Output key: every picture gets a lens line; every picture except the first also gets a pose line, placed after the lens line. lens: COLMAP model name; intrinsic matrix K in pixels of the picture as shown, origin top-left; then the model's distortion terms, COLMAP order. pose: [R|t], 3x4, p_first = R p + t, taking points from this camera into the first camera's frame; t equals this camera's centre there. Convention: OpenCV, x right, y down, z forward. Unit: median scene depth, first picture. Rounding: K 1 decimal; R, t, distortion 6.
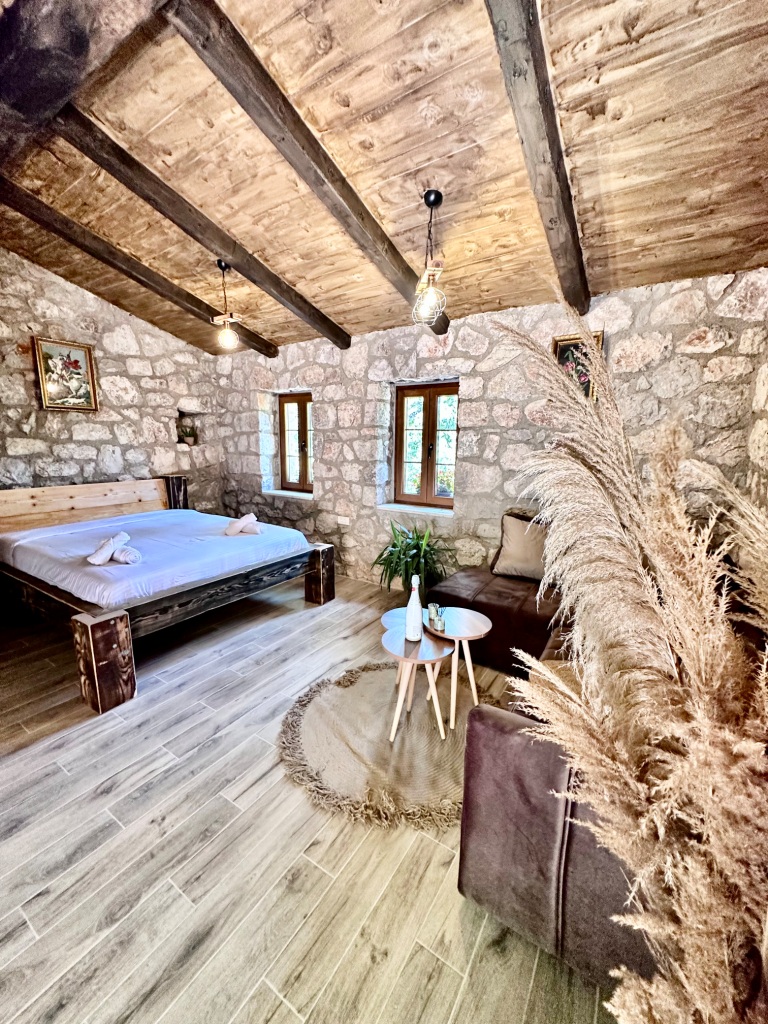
lens RADIAL K [[409.4, 0, 373.7], [0, 409.4, 513.2], [0, 0, 1]] dist [-0.000949, 0.000298]
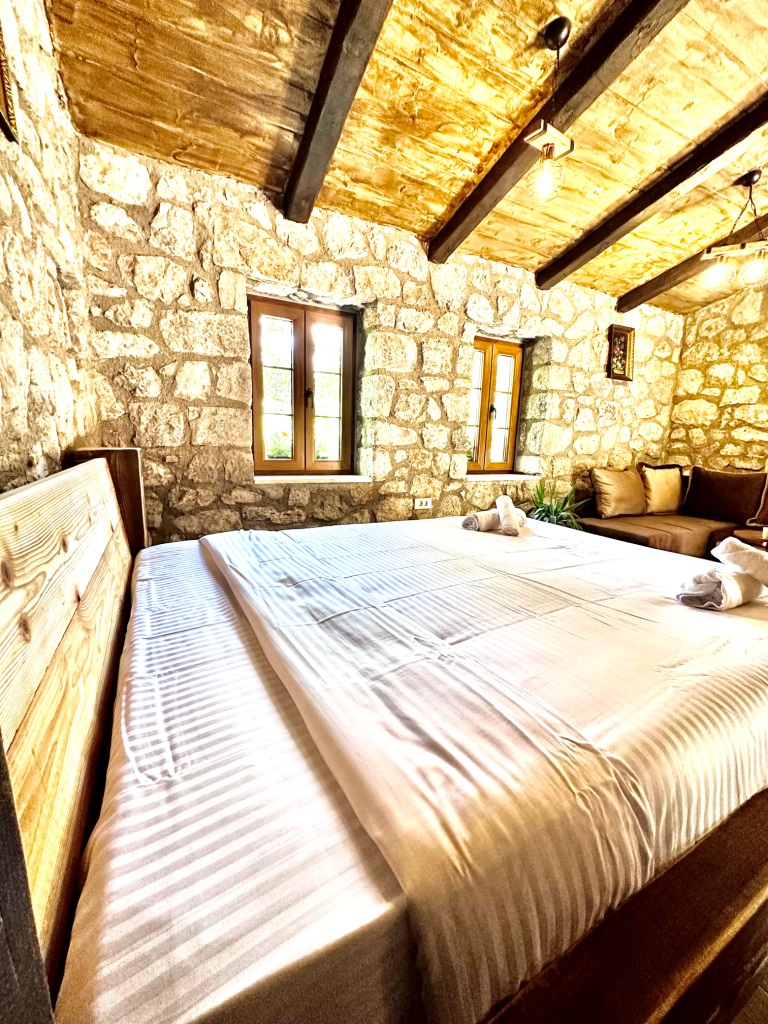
lens RADIAL K [[409.4, 0, 374.1], [0, 409.4, 510.3], [0, 0, 1]] dist [-0.000949, 0.000298]
pose [[0.492602, -0.151204, 0.857018, -0.868860], [0.123386, 0.986977, 0.103212, -0.065883], [-0.861463, 0.054901, 0.504843, 0.819840]]
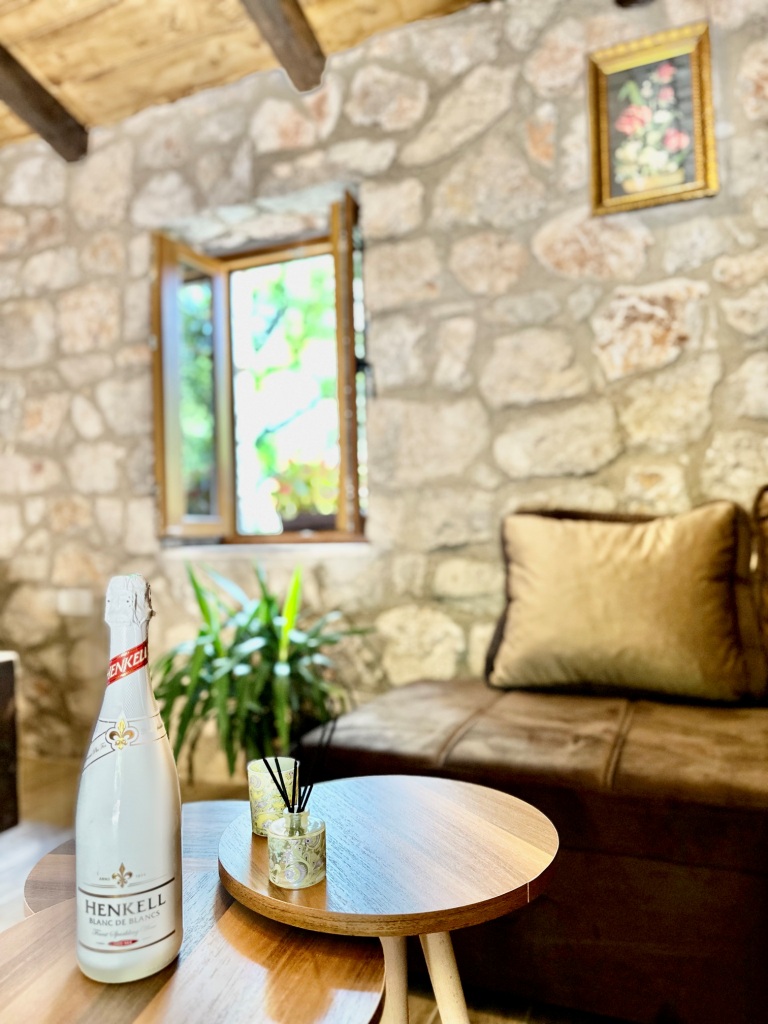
lens RADIAL K [[722.7, 0, 377.2], [0, 722.7, 527.9], [0, 0, 1]] dist [0.051128, -0.062276]
pose [[0.980783, -0.024912, 0.193503, 0.076471], [0.062574, 0.979585, -0.191045, 0.107963], [-0.184793, 0.199482, 0.962319, 0.364942]]
